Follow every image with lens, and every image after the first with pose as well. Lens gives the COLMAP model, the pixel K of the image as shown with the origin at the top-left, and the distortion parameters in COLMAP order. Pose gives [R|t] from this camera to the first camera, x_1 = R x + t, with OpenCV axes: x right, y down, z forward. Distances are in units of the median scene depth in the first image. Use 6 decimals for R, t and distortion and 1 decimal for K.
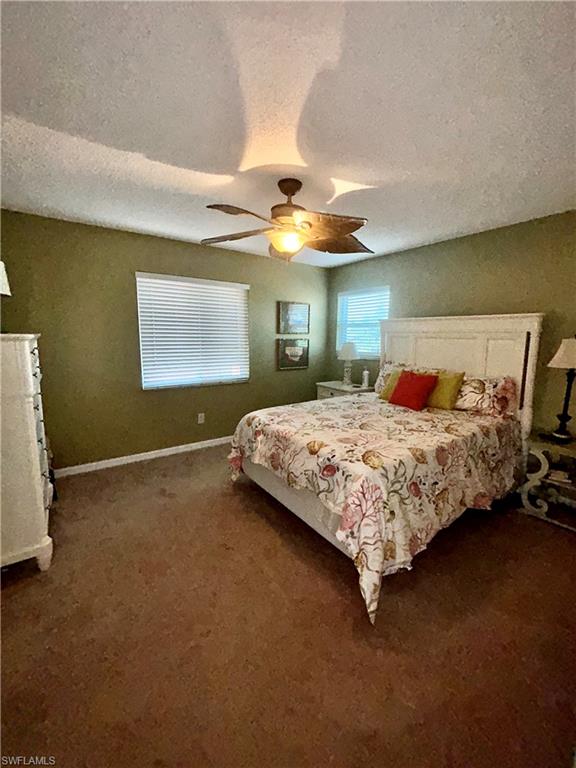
lens RADIAL K [[312.2, 0, 288.5], [0, 312.2, 382.7], [0, 0, 1]] dist [0.004197, -0.000570]
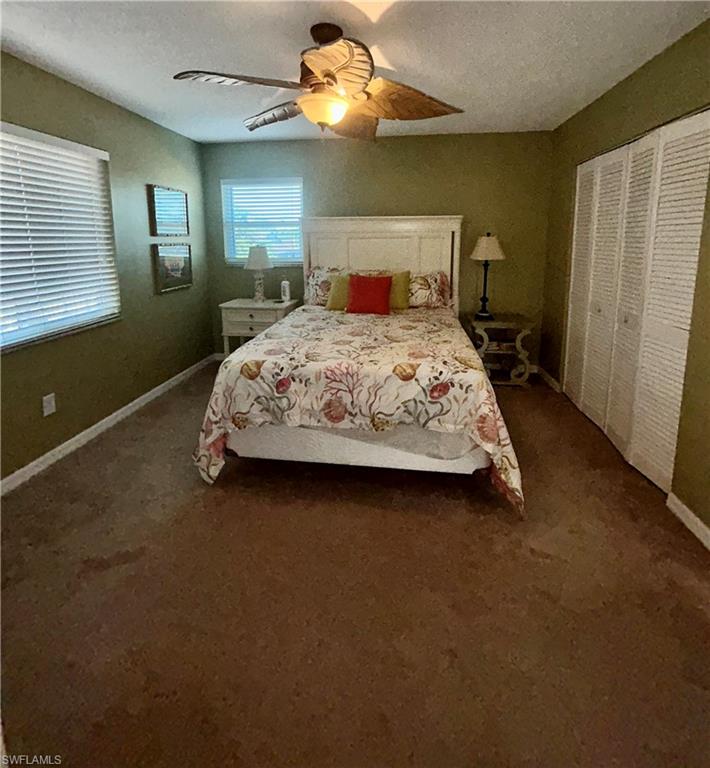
lens RADIAL K [[387.9, 0, 346.3], [0, 387.9, 292.7], [0, 0, 1]] dist [-0.006704, -0.000208]
pose [[0.676771, -0.117778, 0.726711, -0.549771], [0.124311, 0.991228, 0.044880, -0.048030], [-0.725622, 0.059964, 0.685475, 0.295139]]
